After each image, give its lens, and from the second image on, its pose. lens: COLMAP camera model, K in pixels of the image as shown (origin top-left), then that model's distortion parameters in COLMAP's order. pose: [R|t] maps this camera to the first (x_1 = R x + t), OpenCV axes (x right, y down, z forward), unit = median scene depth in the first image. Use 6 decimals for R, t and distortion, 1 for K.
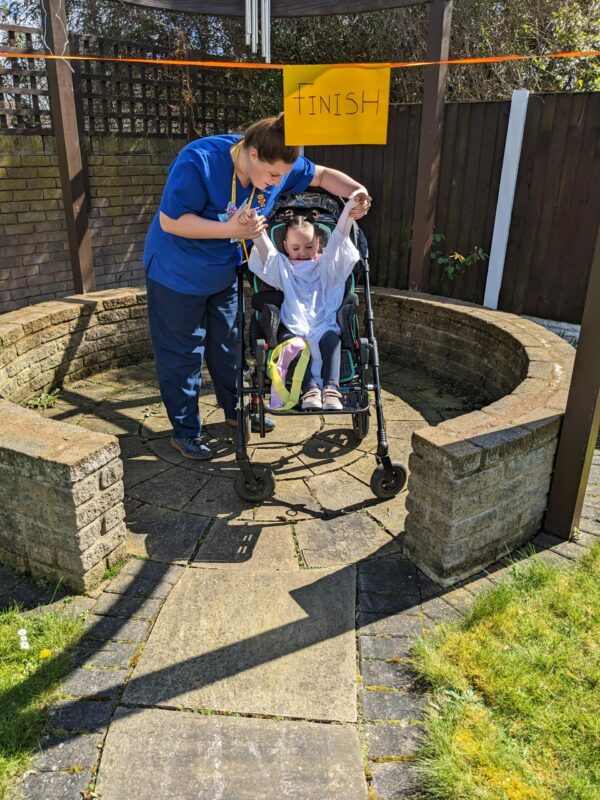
lens RADIAL K [[628.1, 0, 268.8], [0, 628.1, 399.1], [0, 0, 1]] dist [0.046337, -0.071862]
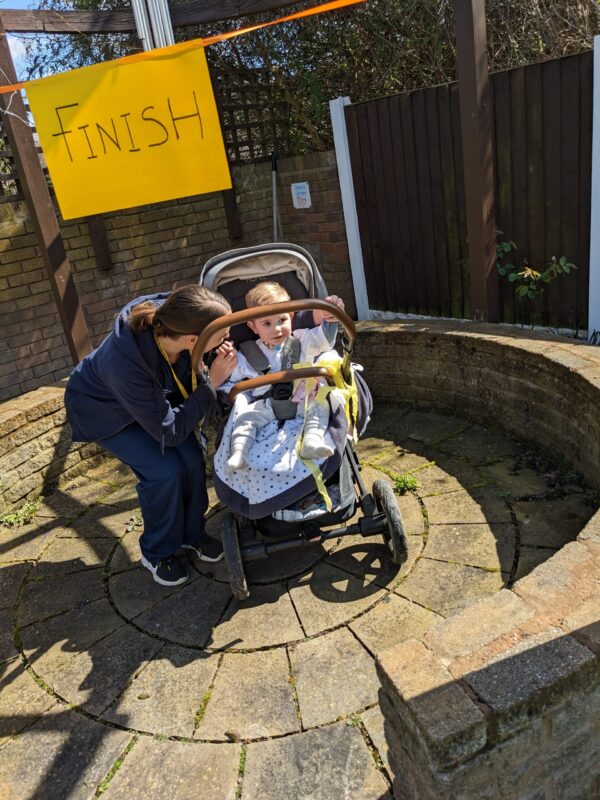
lens RADIAL K [[628.1, 0, 268.8], [0, 628.1, 399.1], [0, 0, 1]] dist [0.046337, -0.071862]
pose [[0.972742, -0.096791, -0.210724, 0.151307], [0.094599, 0.995305, -0.020486, -0.097287], [0.211717, -0.000006, 0.977331, 0.224197]]
